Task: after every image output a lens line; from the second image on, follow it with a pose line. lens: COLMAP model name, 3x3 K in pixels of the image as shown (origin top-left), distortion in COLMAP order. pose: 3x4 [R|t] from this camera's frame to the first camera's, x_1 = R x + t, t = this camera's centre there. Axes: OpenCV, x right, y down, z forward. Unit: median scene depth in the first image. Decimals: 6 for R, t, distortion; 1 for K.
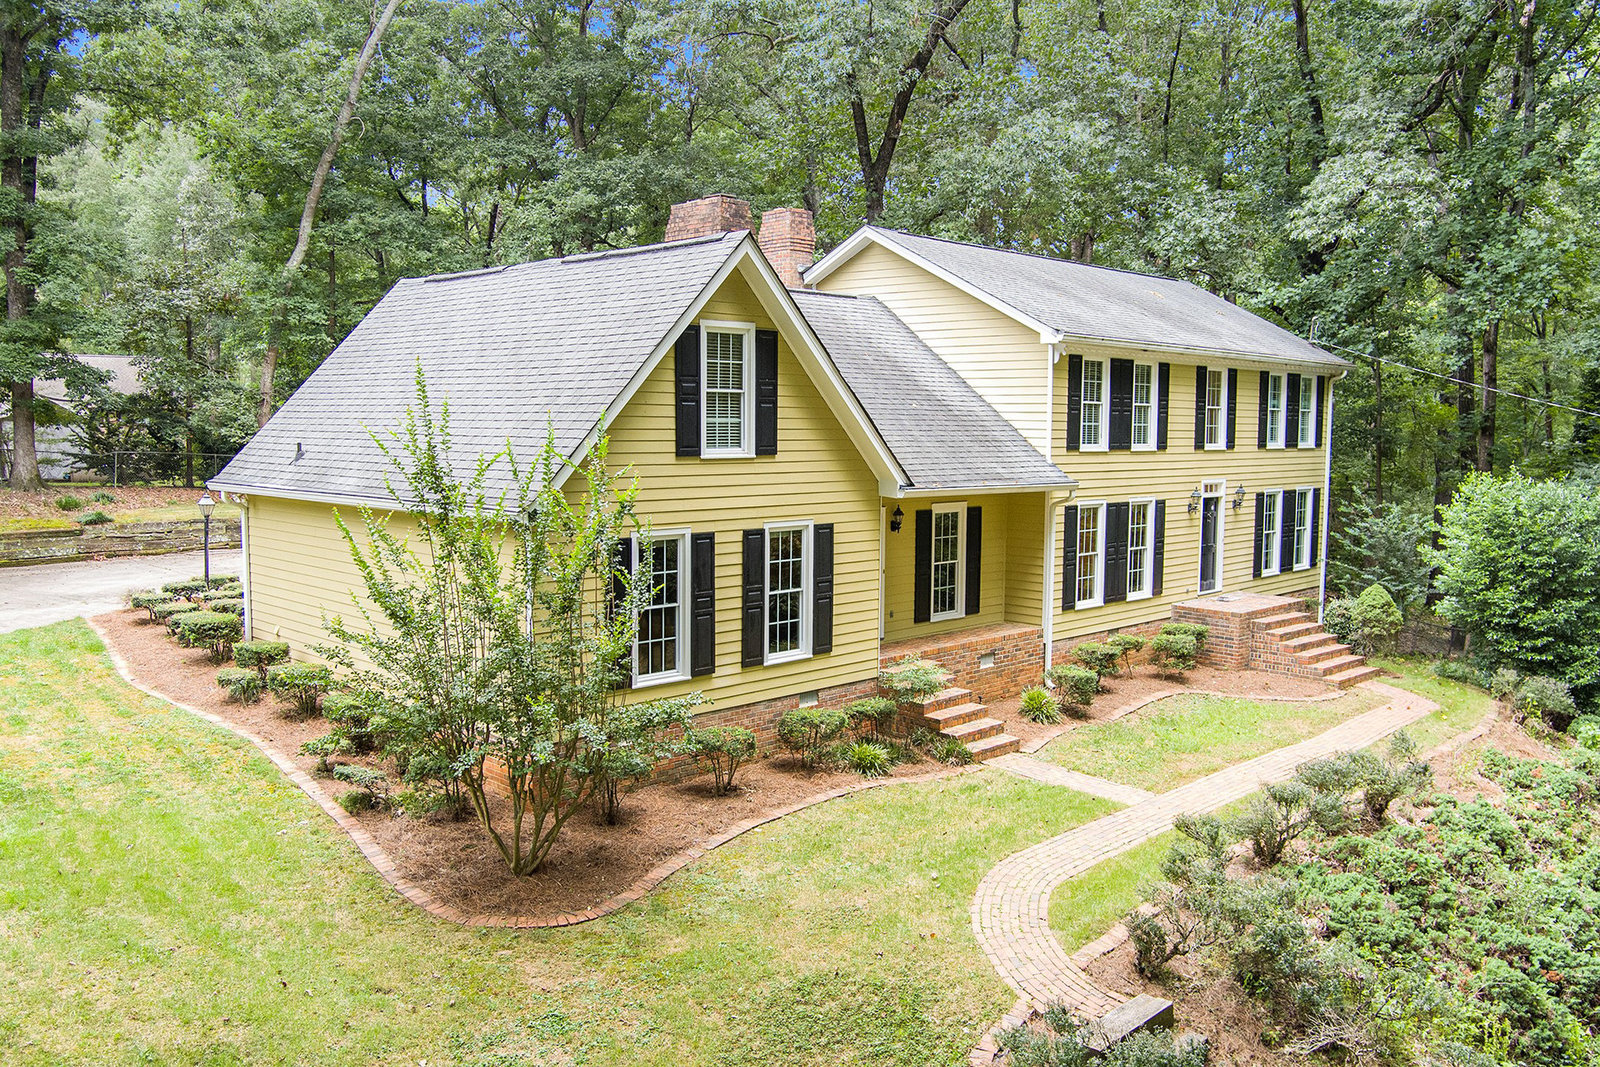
lens RADIAL K [[1289.2, 0, 799.8], [0, 1289.2, 535.2], [0, 0, 1]] dist [-0.054865, -0.000408]
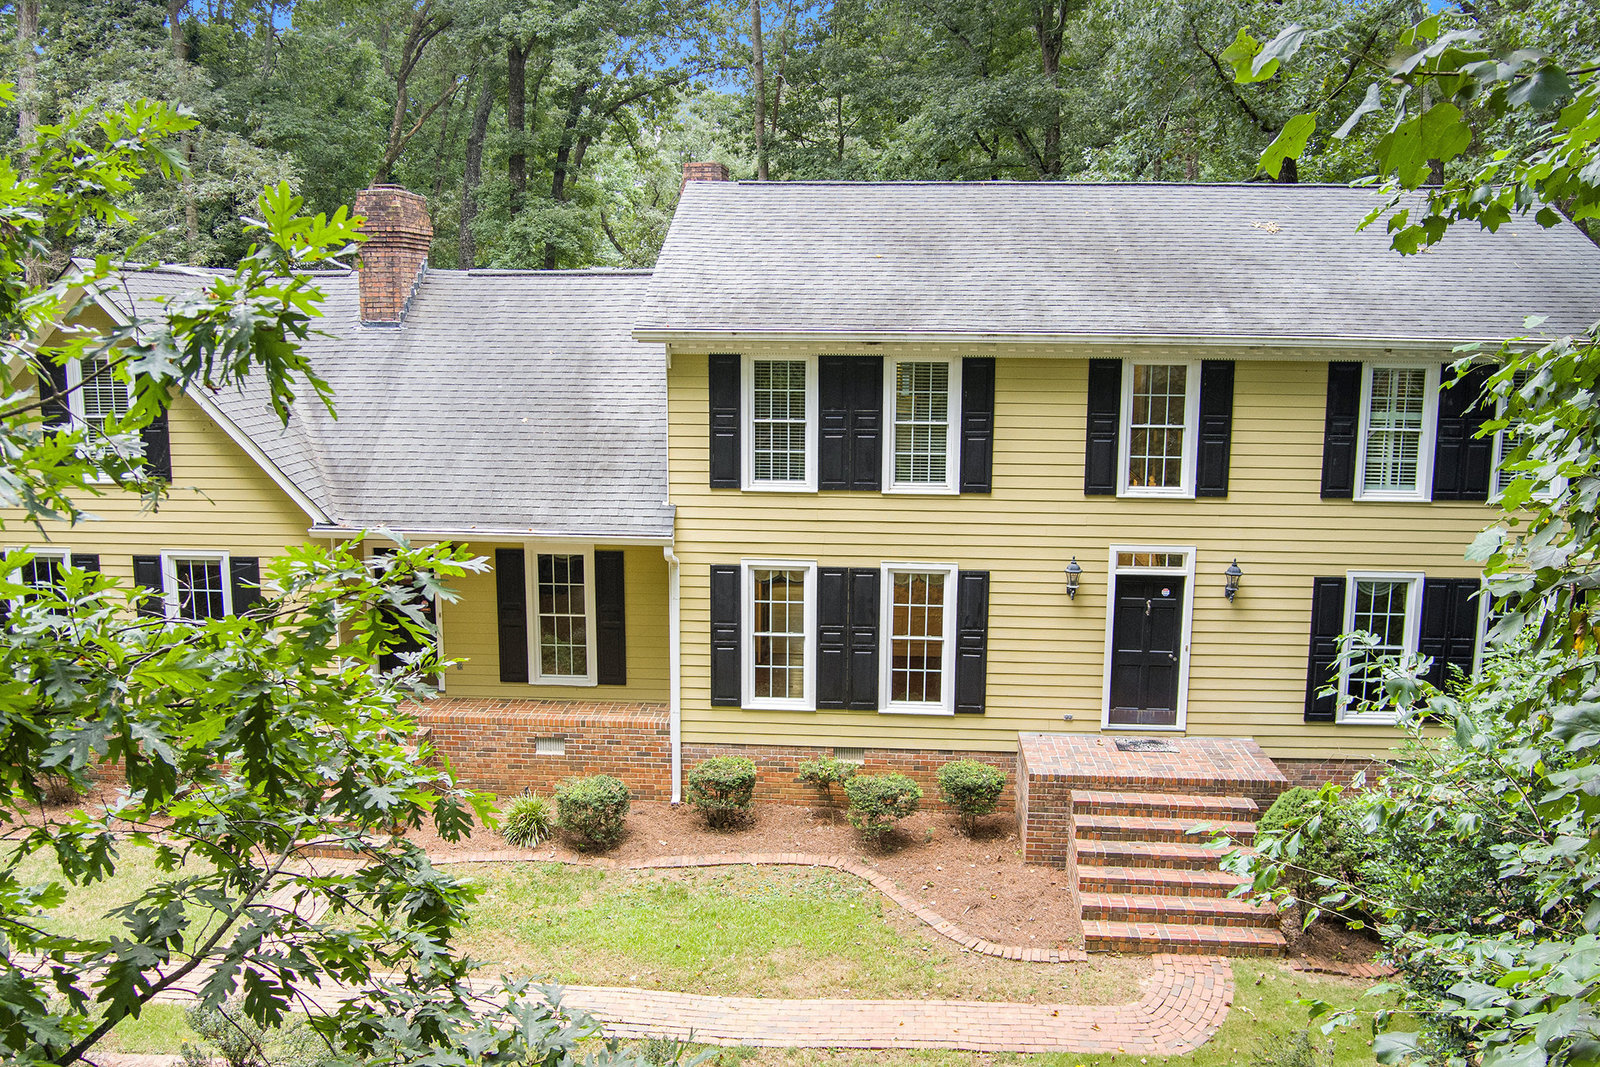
lens RADIAL K [[984.6, 0, 807.5], [0, 984.6, 578.1], [0, 0, 1]] dist [-0.023108, -0.000477]
pose [[0.656356, 0.094771, -0.748475, 0.522284], [-0.073388, 0.995394, 0.061681, -0.042295], [0.750874, 0.014444, 0.660288, 0.530171]]
